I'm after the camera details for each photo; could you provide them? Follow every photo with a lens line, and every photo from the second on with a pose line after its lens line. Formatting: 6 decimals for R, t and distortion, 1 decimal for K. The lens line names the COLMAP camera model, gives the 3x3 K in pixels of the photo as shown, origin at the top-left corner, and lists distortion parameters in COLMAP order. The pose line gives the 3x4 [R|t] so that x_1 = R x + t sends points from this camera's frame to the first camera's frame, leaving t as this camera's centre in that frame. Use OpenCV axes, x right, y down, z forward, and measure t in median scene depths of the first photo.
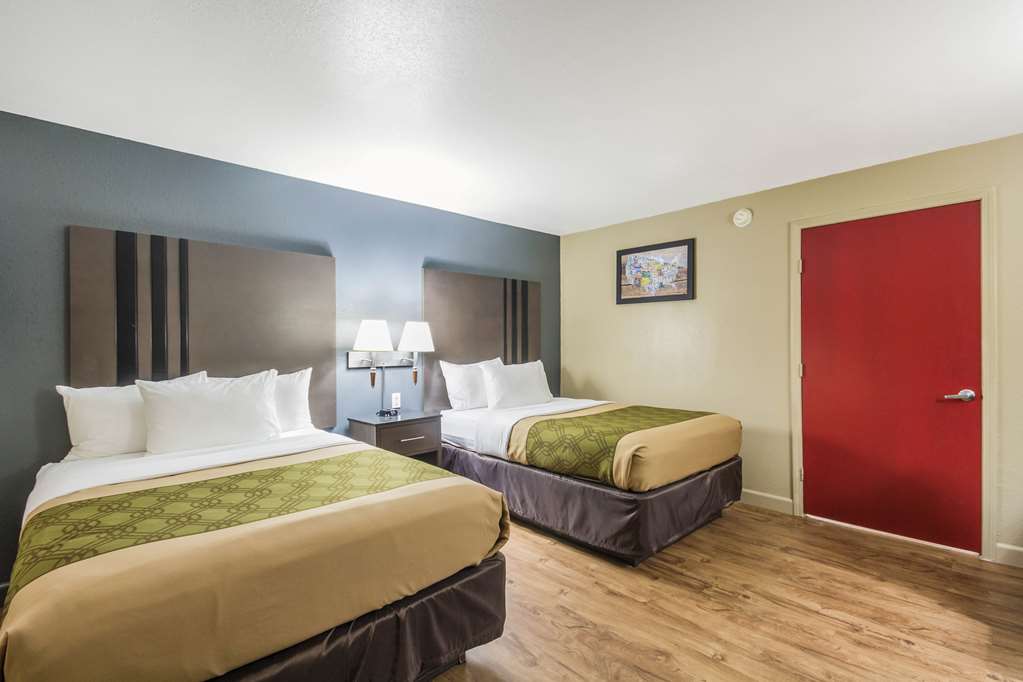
lens RADIAL K [[470.2, 0, 505.4], [0, 470.2, 348.8], [0, 0, 1]] dist [-0.001207, 0.000356]
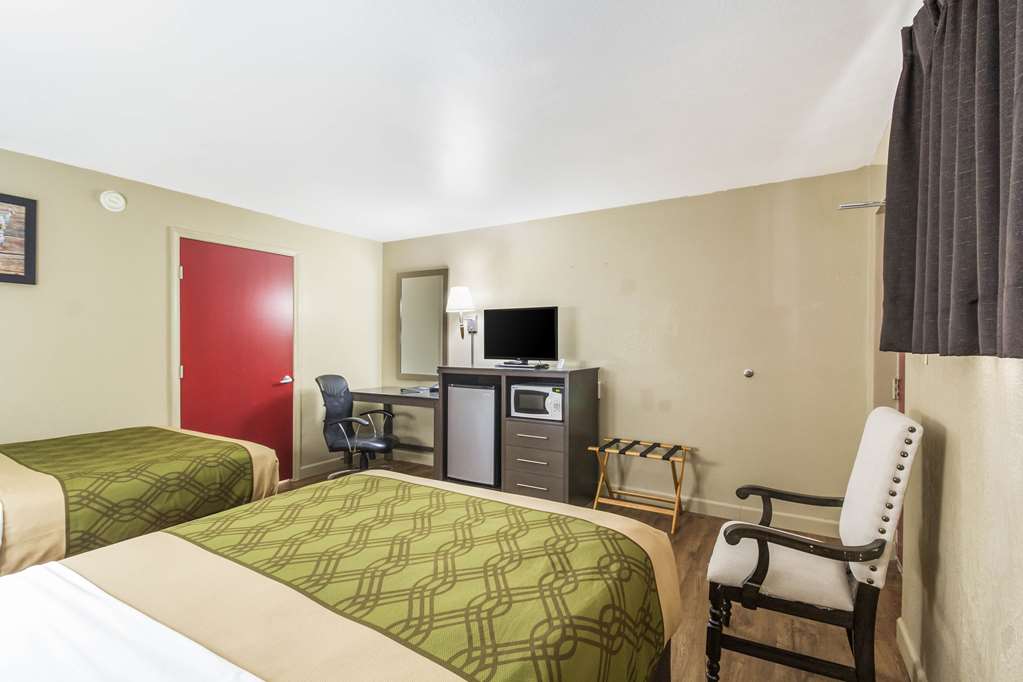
lens RADIAL K [[470.2, 0, 513.6], [0, 470.2, 349.3], [0, 0, 1]] dist [-0.001207, 0.000356]
pose [[-0.272464, -0.003710, 0.962159, -0.537747], [0.007379, 0.999955, 0.005946, -0.005102], [-0.962138, 0.008720, -0.272424, 0.535748]]
